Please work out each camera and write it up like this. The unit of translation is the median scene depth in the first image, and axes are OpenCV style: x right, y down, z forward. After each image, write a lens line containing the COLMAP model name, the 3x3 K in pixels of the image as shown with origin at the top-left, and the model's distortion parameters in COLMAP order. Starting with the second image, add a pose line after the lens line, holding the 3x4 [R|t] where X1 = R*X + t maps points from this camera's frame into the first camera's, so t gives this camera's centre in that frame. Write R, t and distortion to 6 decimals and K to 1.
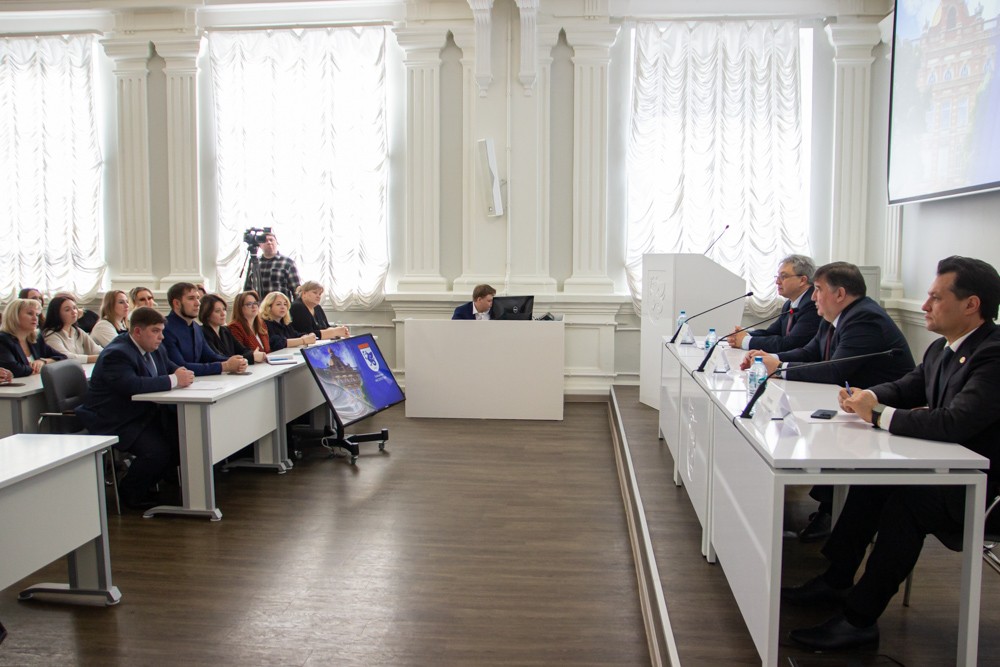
lens RADIAL K [[972.7, 0, 500.0], [0, 972.7, 333.5], [0, 0, 1]] dist [-0.004863, -0.006249]
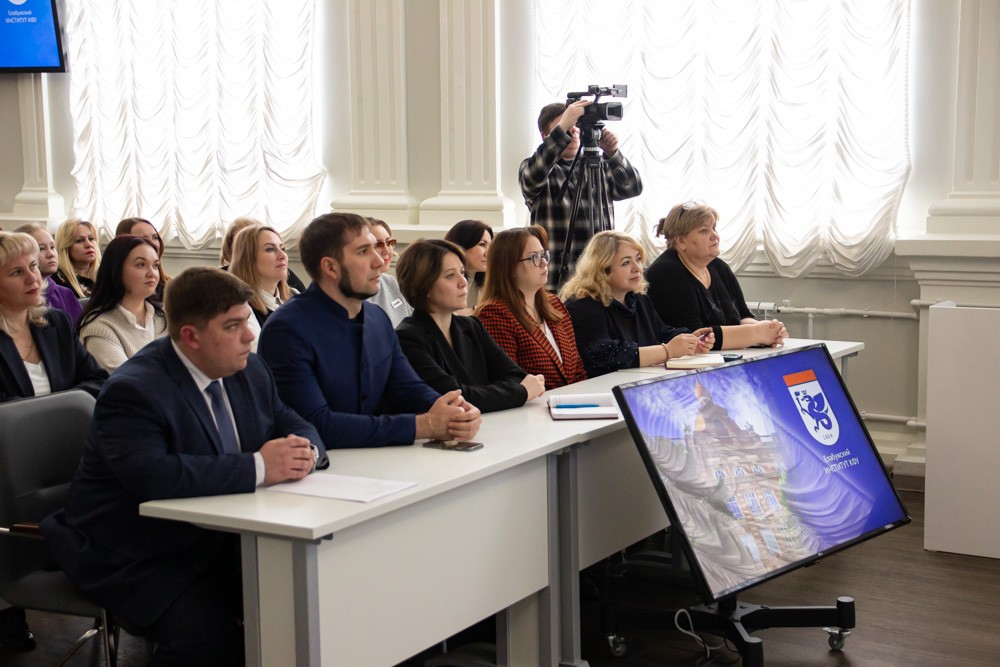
lens RADIAL K [[1510.9, 0, 500.0], [0, 1510.9, 333.5], [0, 0, 1]] dist [-0.020941, 1.056429]
pose [[0.907283, 0.041201, -0.418498, 0.003690], [-0.027395, 0.998866, 0.038947, -0.025133], [0.419628, -0.023872, 0.907382, 0.399743]]
